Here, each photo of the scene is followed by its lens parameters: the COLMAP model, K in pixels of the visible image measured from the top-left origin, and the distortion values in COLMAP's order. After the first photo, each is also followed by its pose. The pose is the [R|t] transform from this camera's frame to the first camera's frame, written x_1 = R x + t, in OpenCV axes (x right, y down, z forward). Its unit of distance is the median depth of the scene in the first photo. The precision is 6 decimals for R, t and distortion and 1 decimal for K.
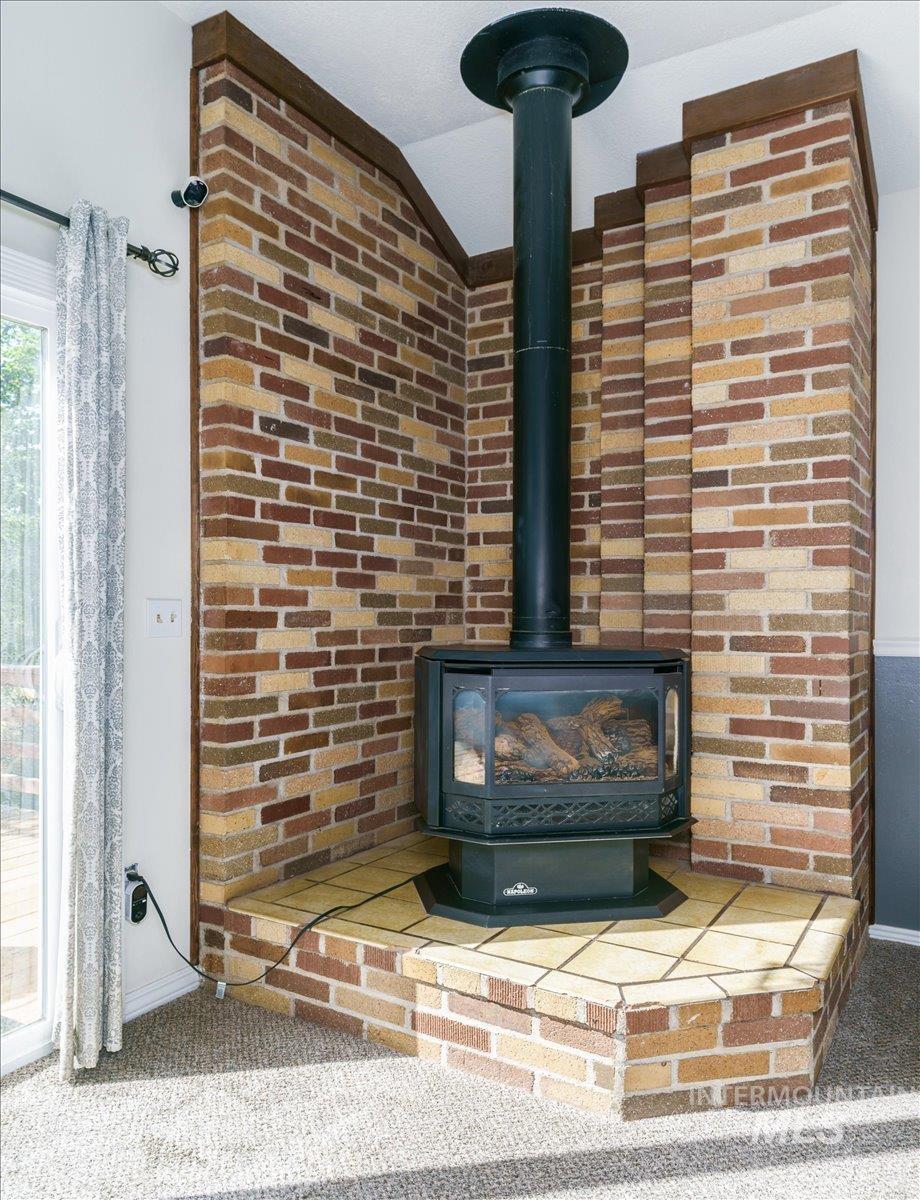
lens RADIAL K [[713.6, 0, 463.7], [0, 713.6, 604.7], [0, 0, 1]] dist [0.006818, -0.002552]
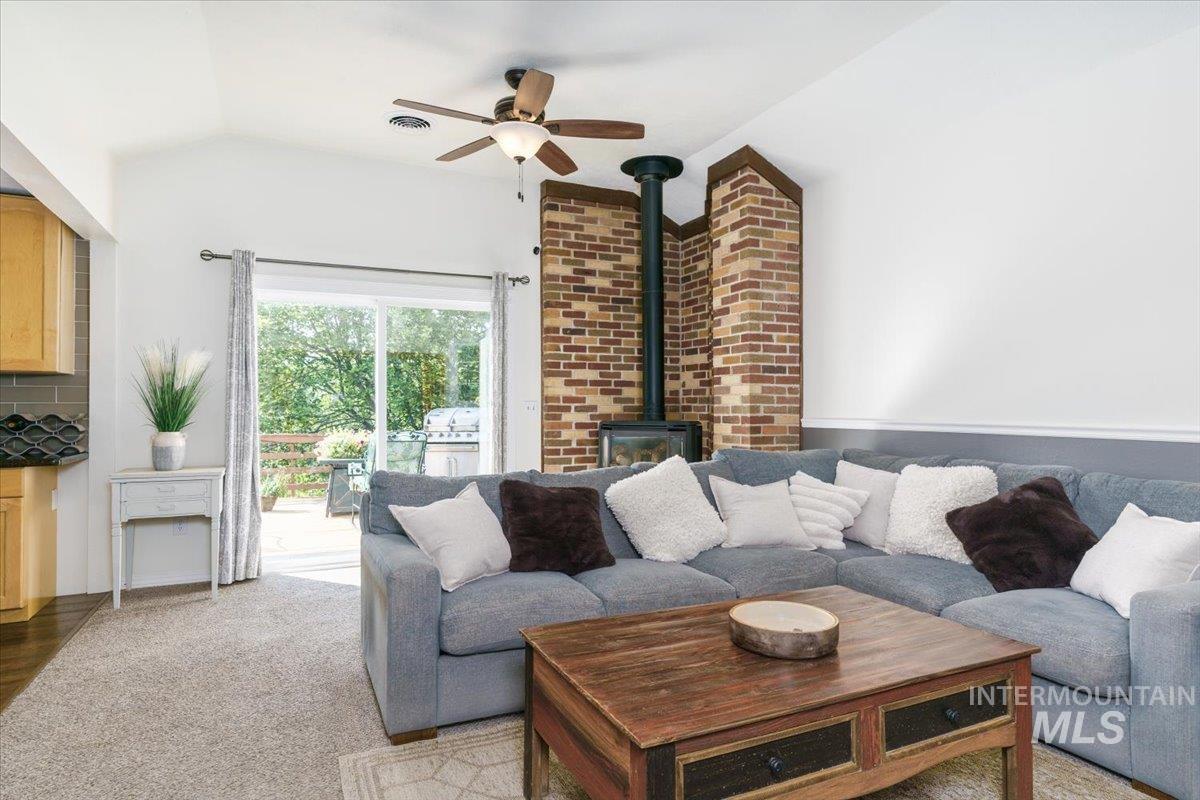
lens RADIAL K [[686.0, 0, 600.2], [0, 686.0, 395.2], [0, 0, 1]] dist [-0.004208, -0.001389]
pose [[0.771144, -0.014102, -0.636505, 1.333106], [0.008637, 0.999894, -0.011689, 0.002024], [0.636603, 0.003517, 0.771184, -0.772542]]
